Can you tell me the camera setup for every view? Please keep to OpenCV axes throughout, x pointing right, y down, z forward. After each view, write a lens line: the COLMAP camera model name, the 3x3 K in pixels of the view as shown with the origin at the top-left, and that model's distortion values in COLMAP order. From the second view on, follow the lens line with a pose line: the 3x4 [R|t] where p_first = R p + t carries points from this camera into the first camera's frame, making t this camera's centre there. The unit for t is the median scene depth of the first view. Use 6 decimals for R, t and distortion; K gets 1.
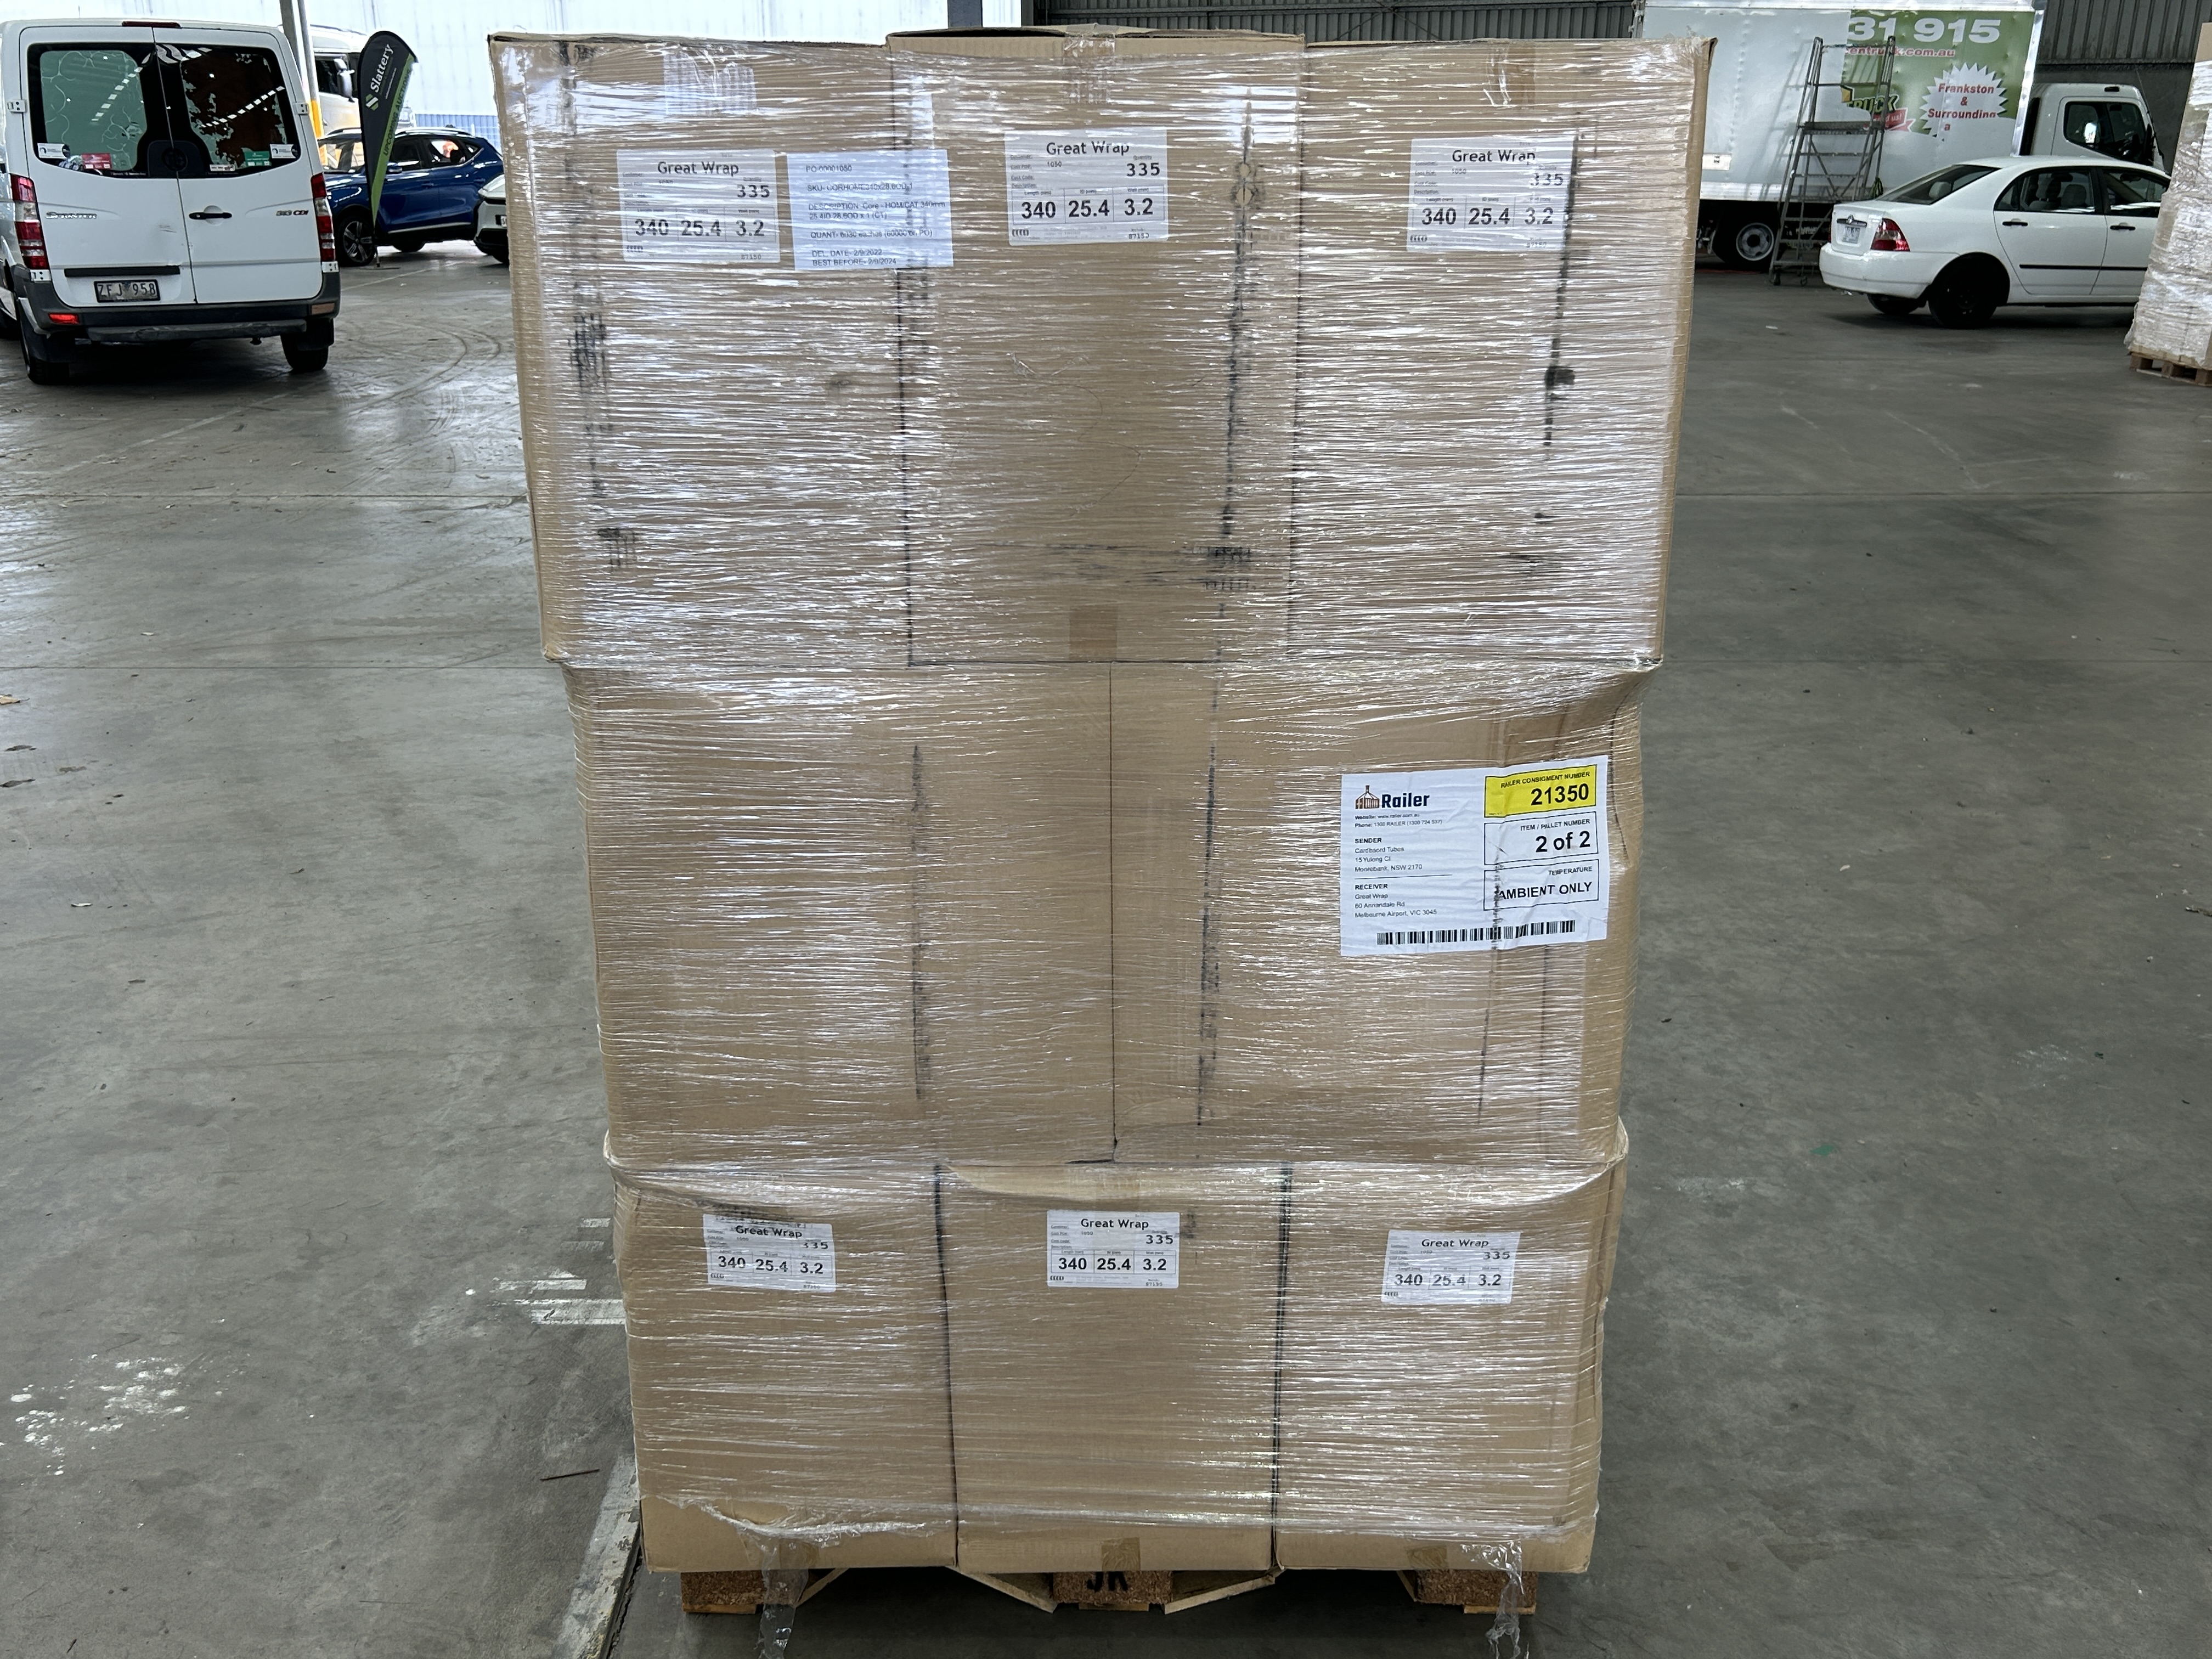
lens RADIAL K [[1997.4, 0, 1097.6], [0, 1997.4, 831.1], [0, 0, 1]] dist [0.019322, -0.013280]
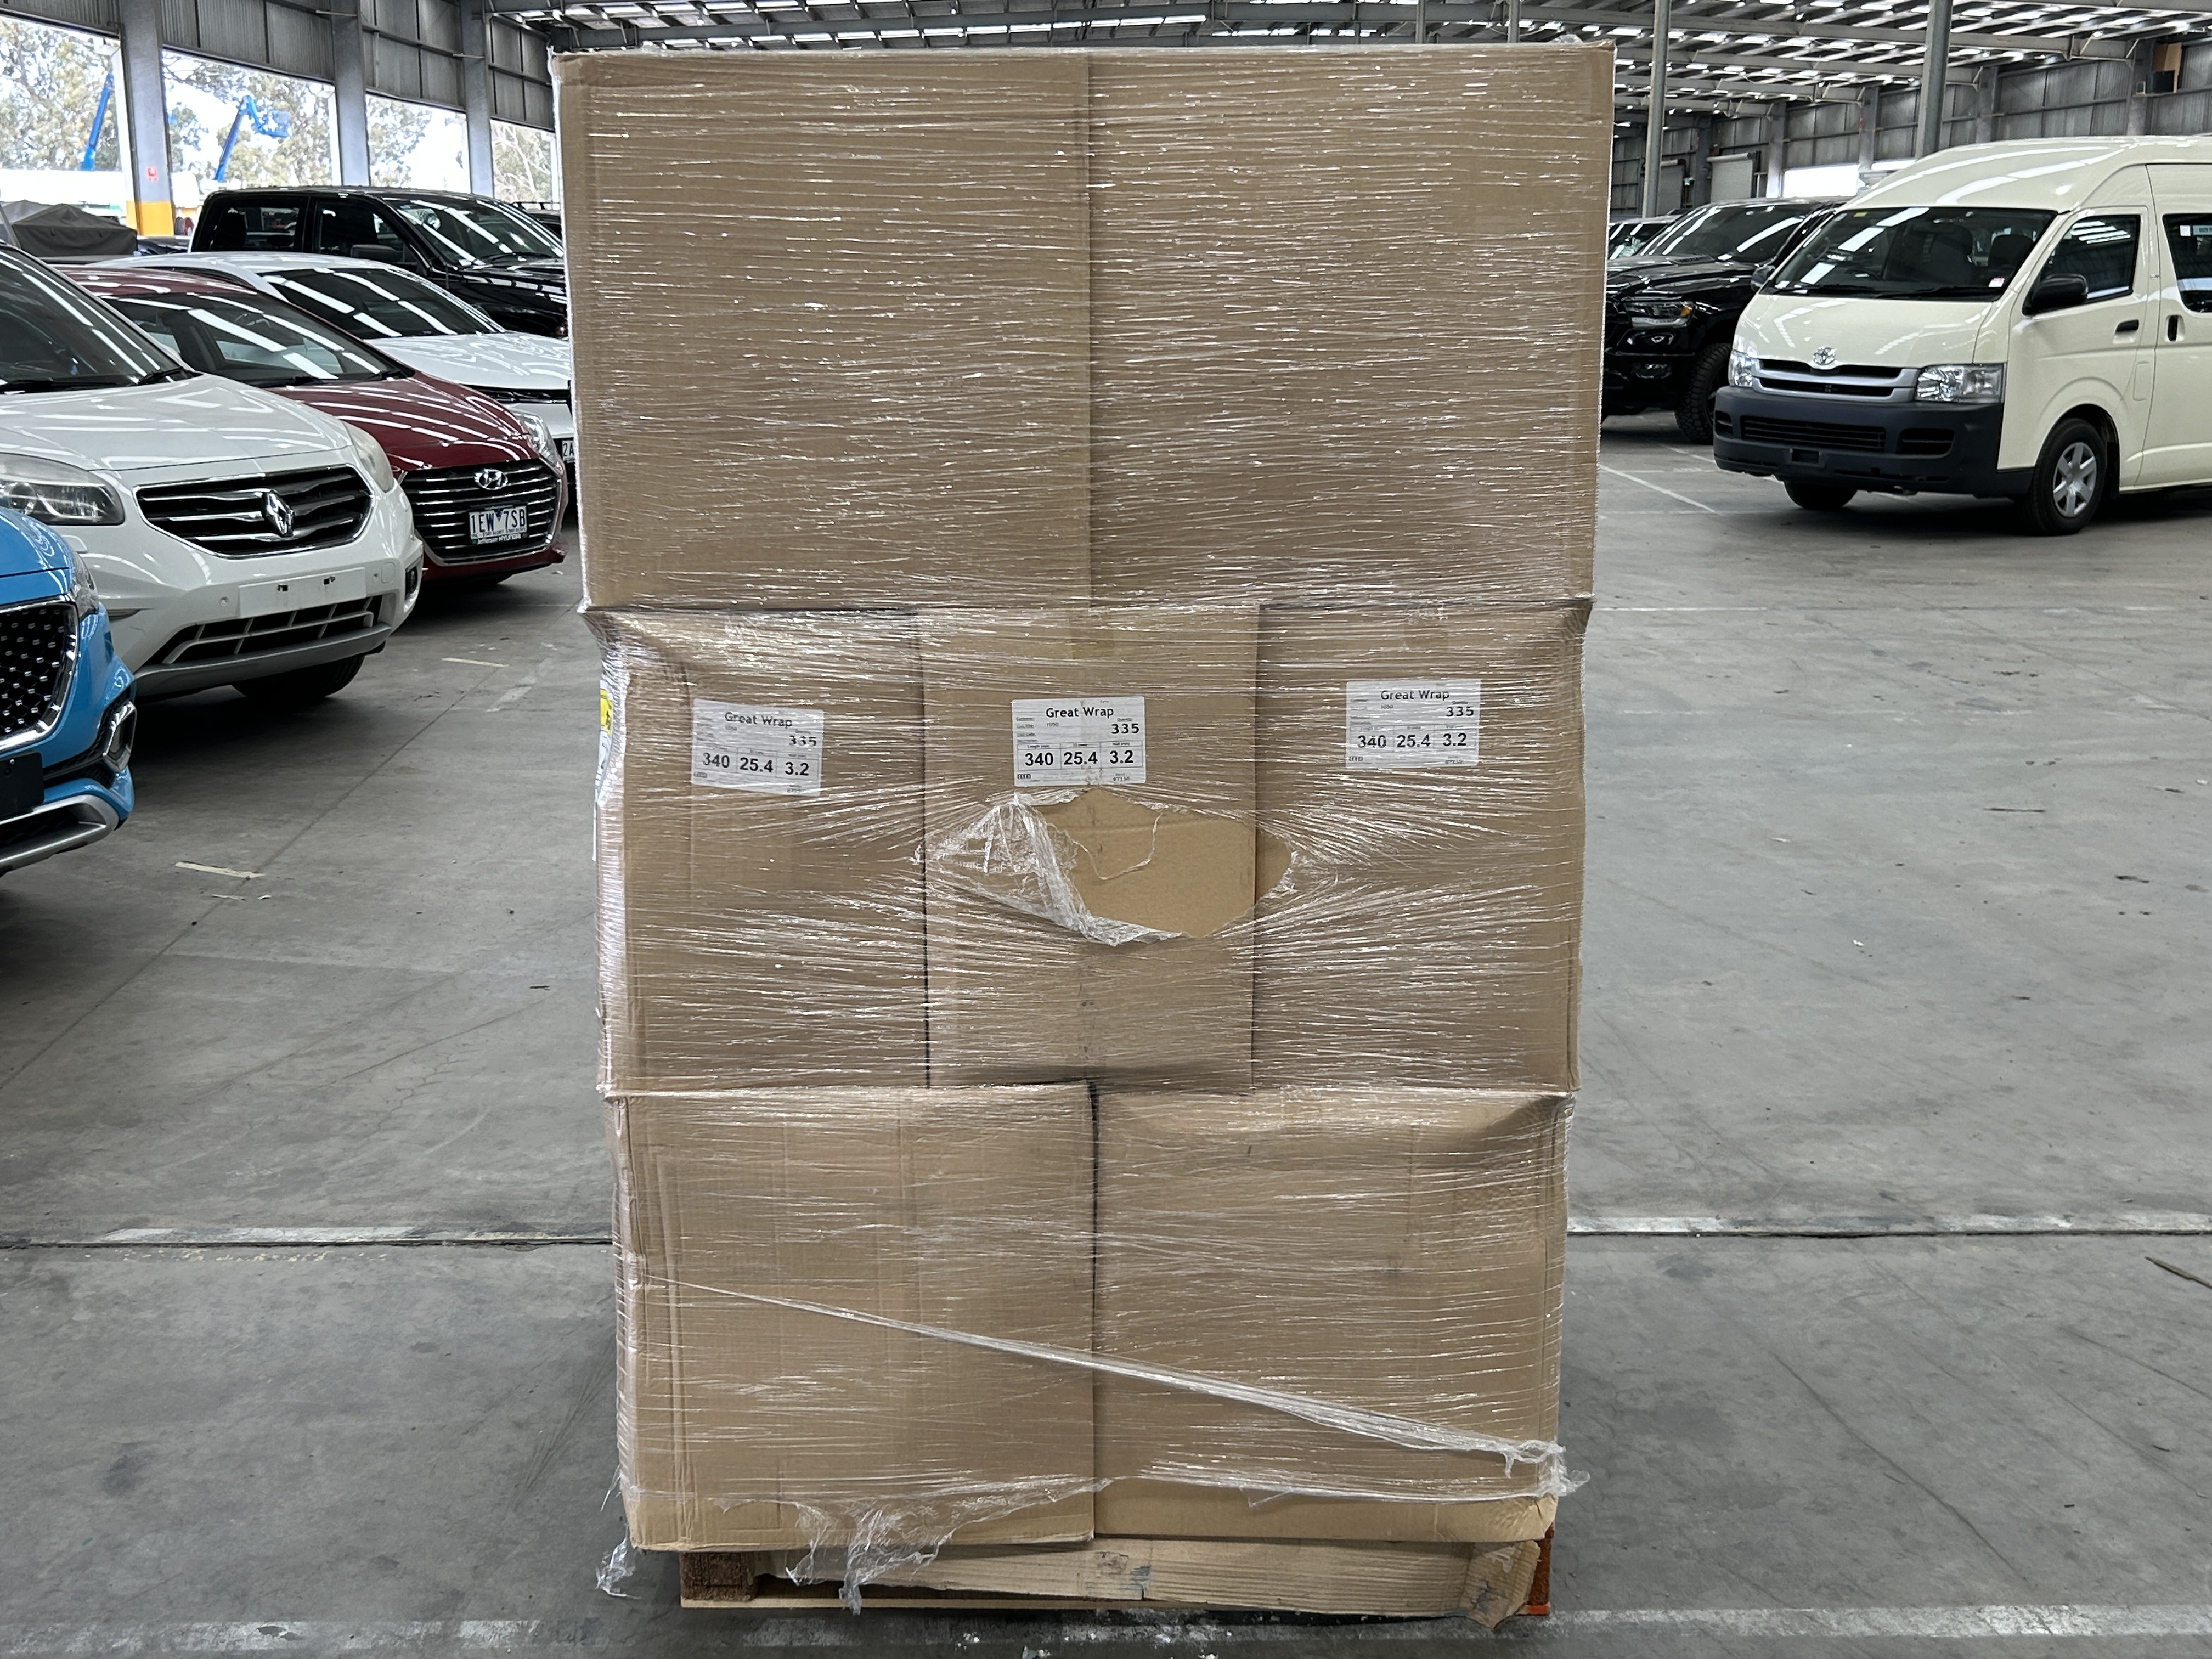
lens RADIAL K [[2442.9, 0, 1089.4], [0, 2442.9, 830.5], [0, 0, 1]] dist [0.020077, 0.000000]
pose [[0.010928, 0.235090, -0.971912, 0.879880], [-0.341324, 0.914469, 0.217358, -0.196045], [0.939882, 0.329362, 0.090235, 0.644839]]
